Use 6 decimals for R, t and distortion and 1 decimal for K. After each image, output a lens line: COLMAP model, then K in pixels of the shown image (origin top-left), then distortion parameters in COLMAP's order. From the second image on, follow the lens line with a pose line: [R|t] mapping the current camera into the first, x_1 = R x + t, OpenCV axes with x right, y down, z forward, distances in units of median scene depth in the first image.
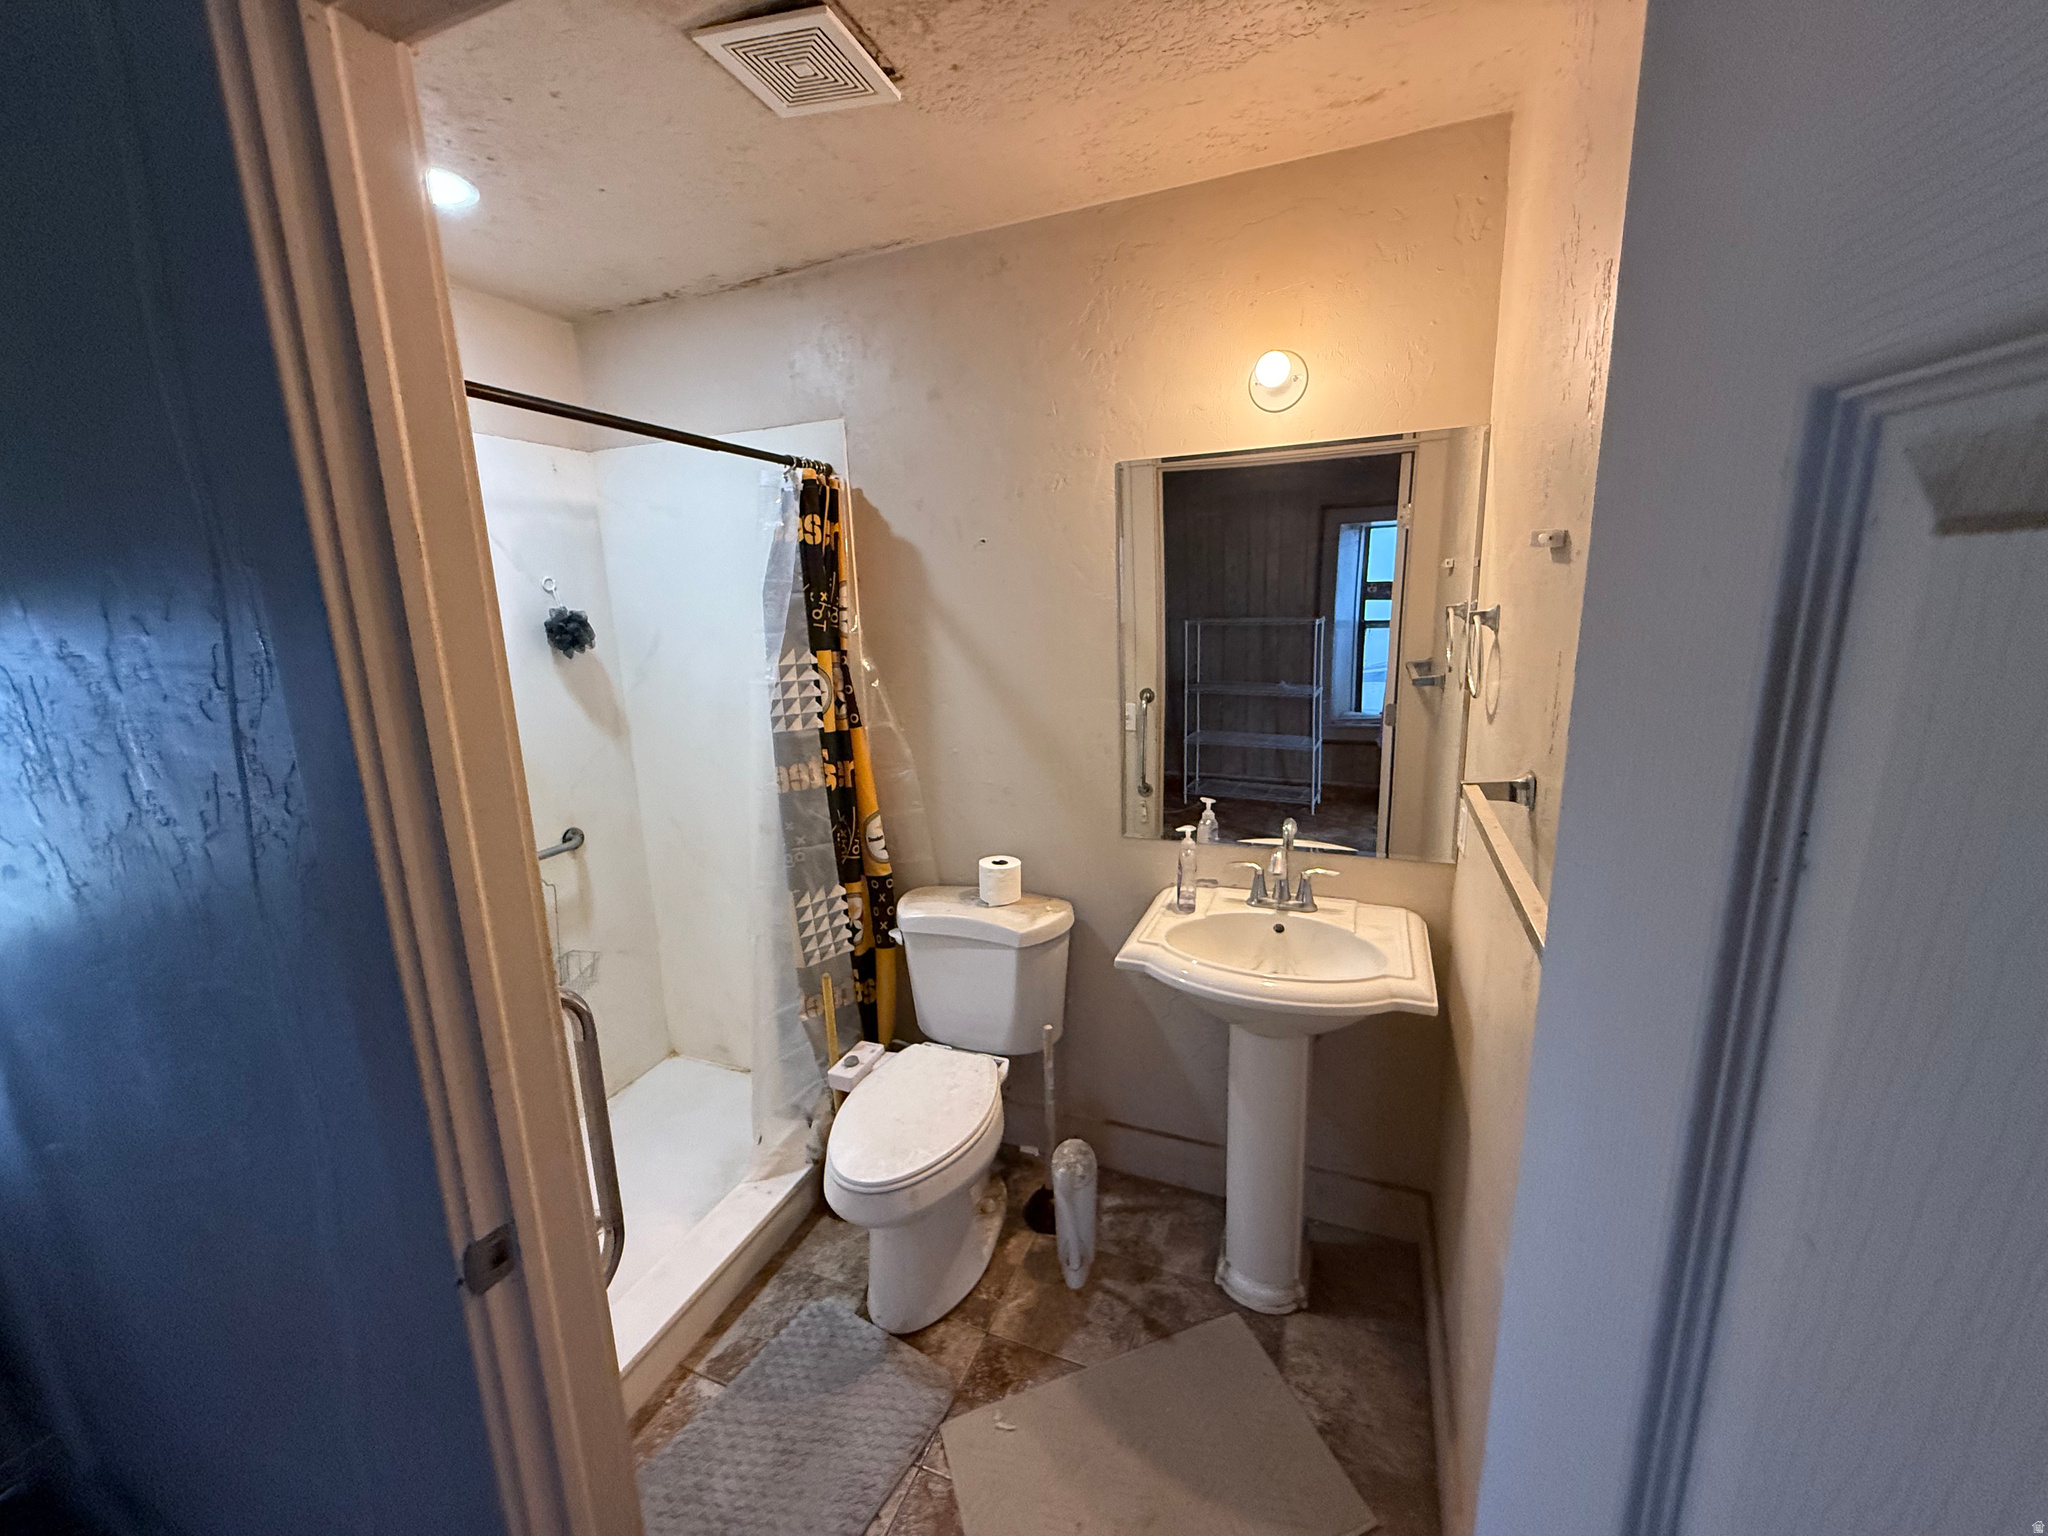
lens RADIAL K [[815.5, 0, 1022.2], [0, 815.5, 766.7], [0, 0, 1]] dist [0.000332, 0.000083]
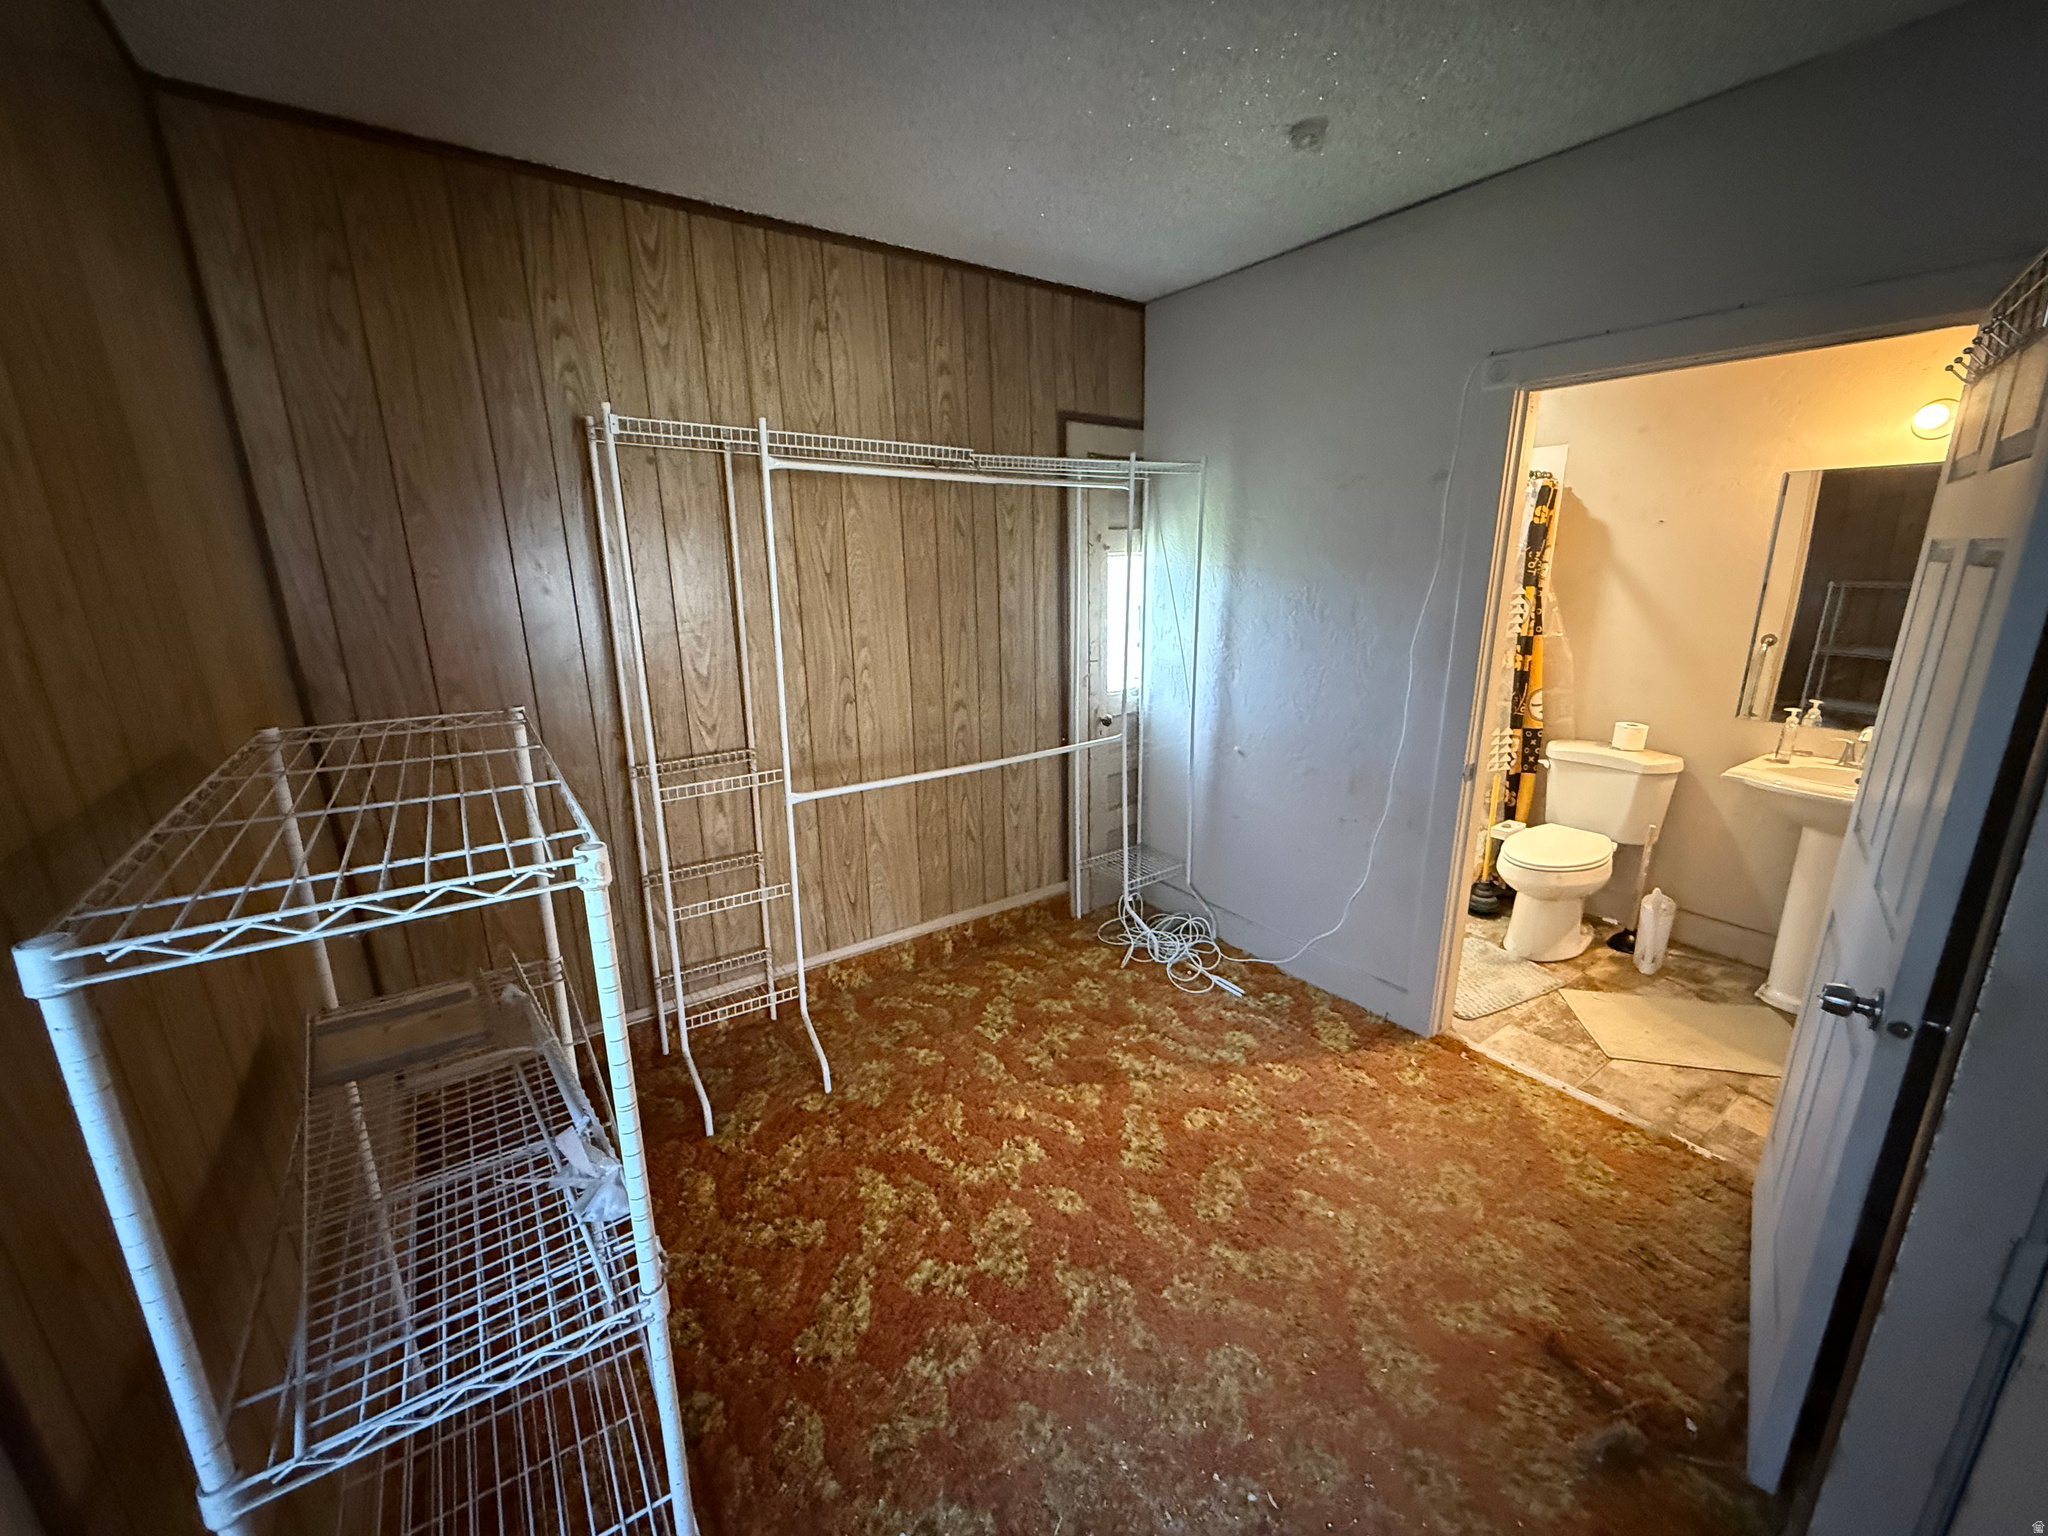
lens RADIAL K [[815.5, 0, 1020.9], [0, 815.5, 767.1], [0, 0, 1]] dist [0.000332, 0.000083]
pose [[0.838066, 0.159650, -0.521687, -0.183366], [-0.127838, 0.987069, 0.096704, 0.195869], [0.530380, -0.014353, 0.847638, -0.986670]]
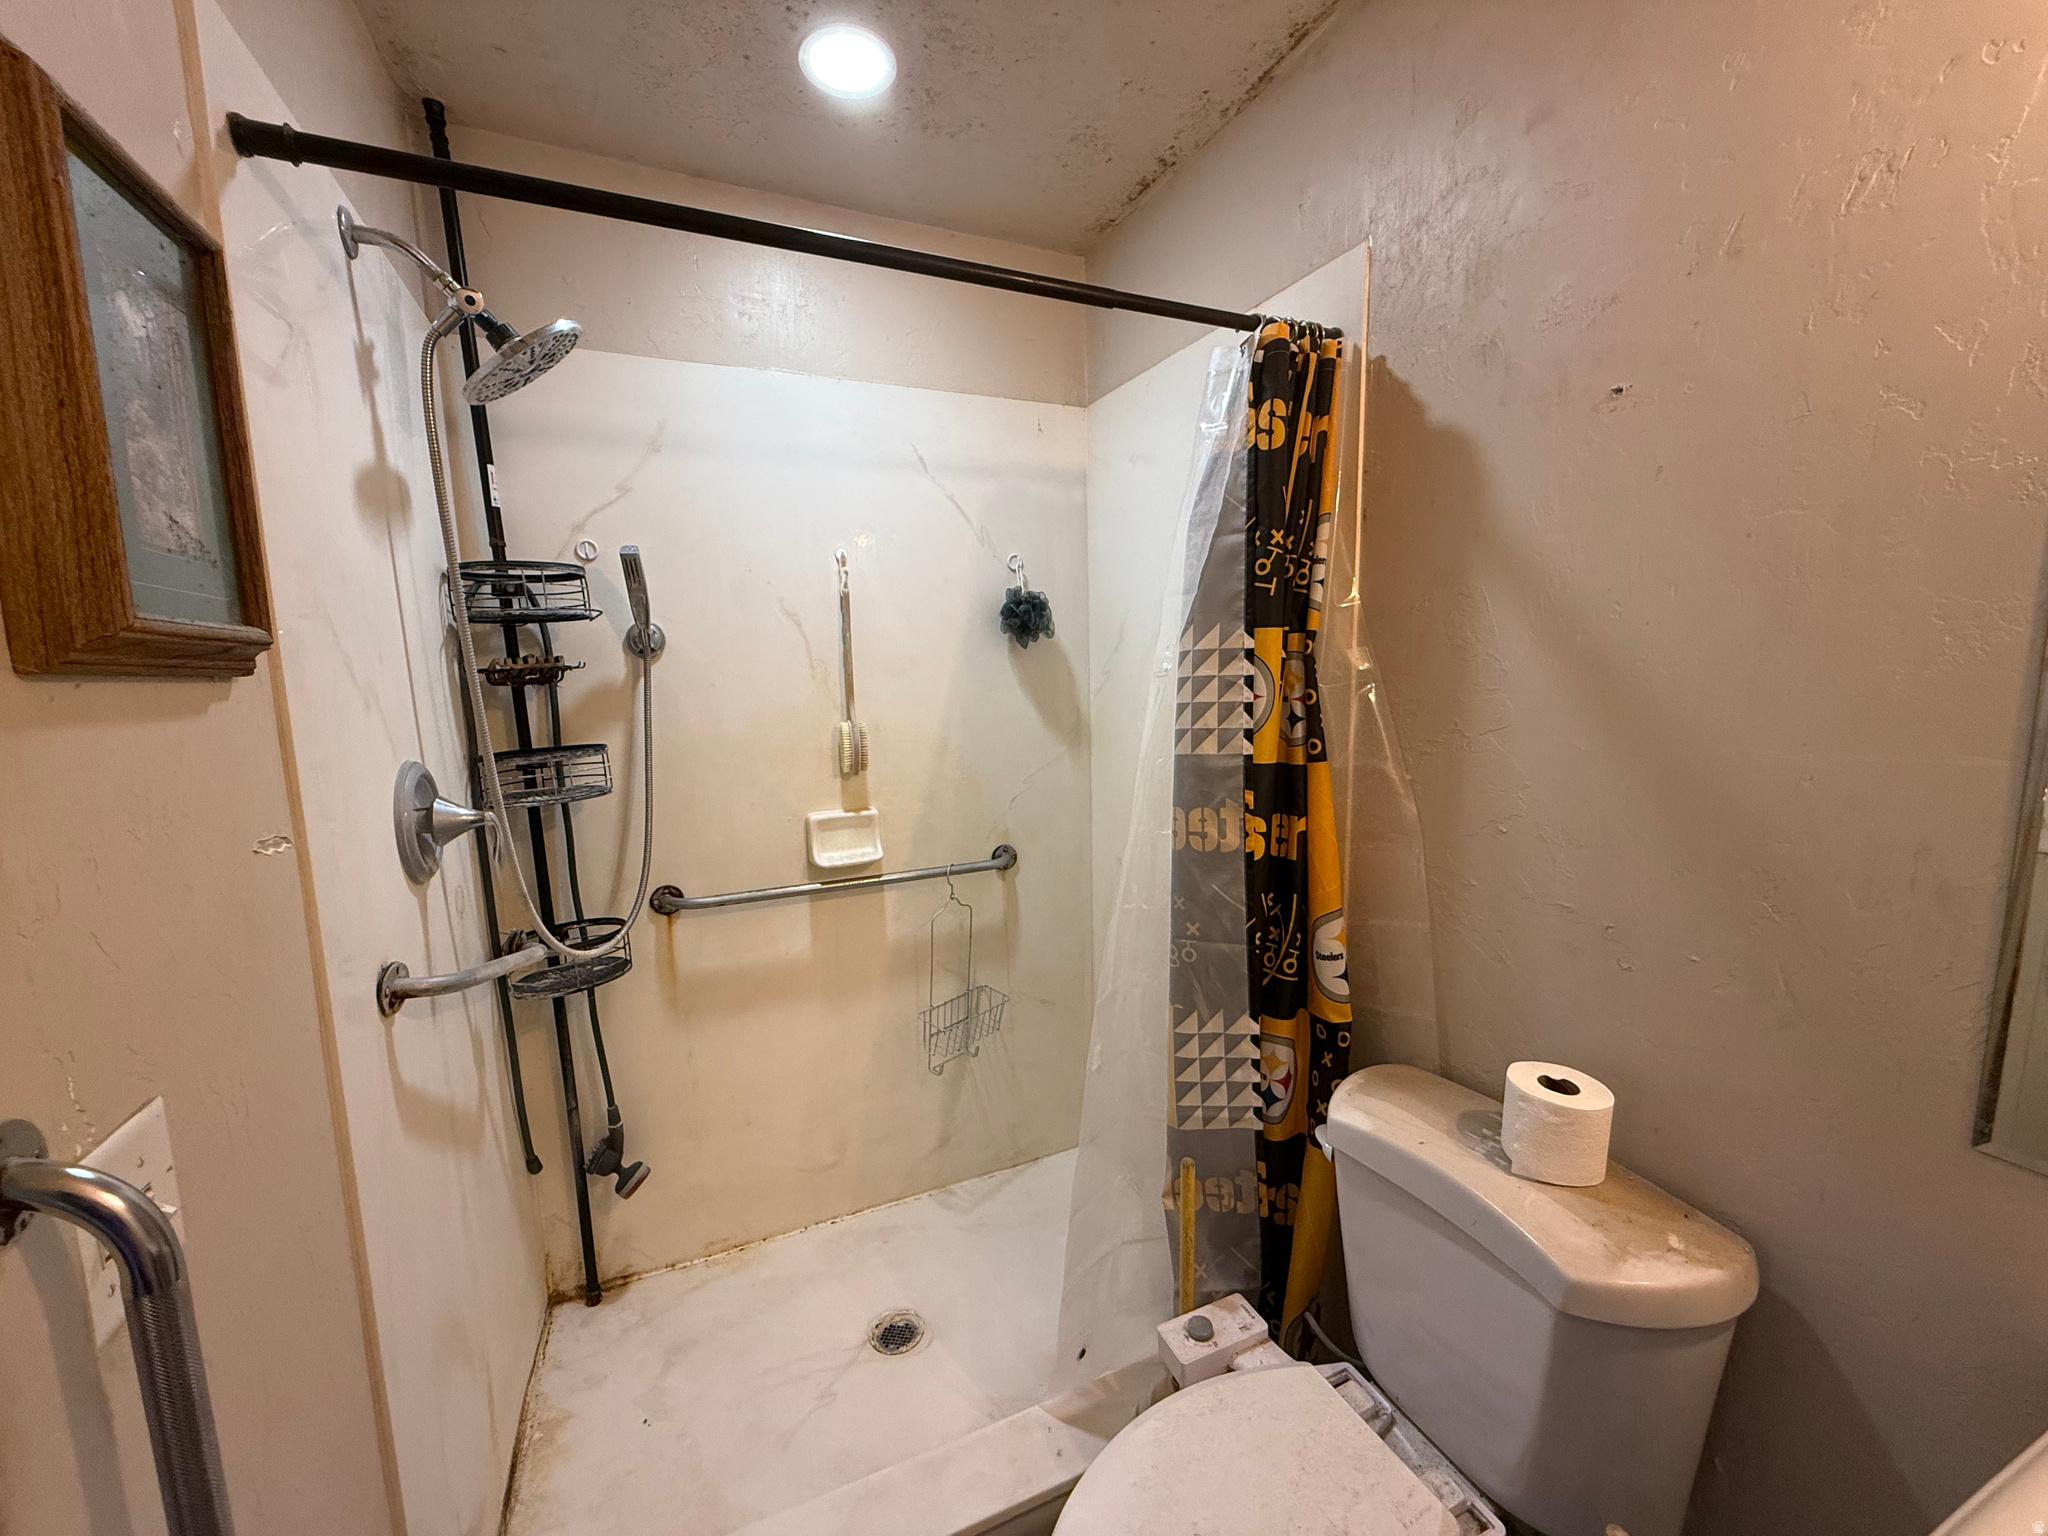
lens RADIAL K [[815.5, 0, 1020.1], [0, 815.5, 769.0], [0, 0, 1]] dist [0.000332, 0.000083]
pose [[0.715956, 0.113278, -0.688894, 0.051163], [-0.144644, 0.989407, 0.012367, -0.020039], [0.682997, 0.090790, 0.724757, 0.440832]]
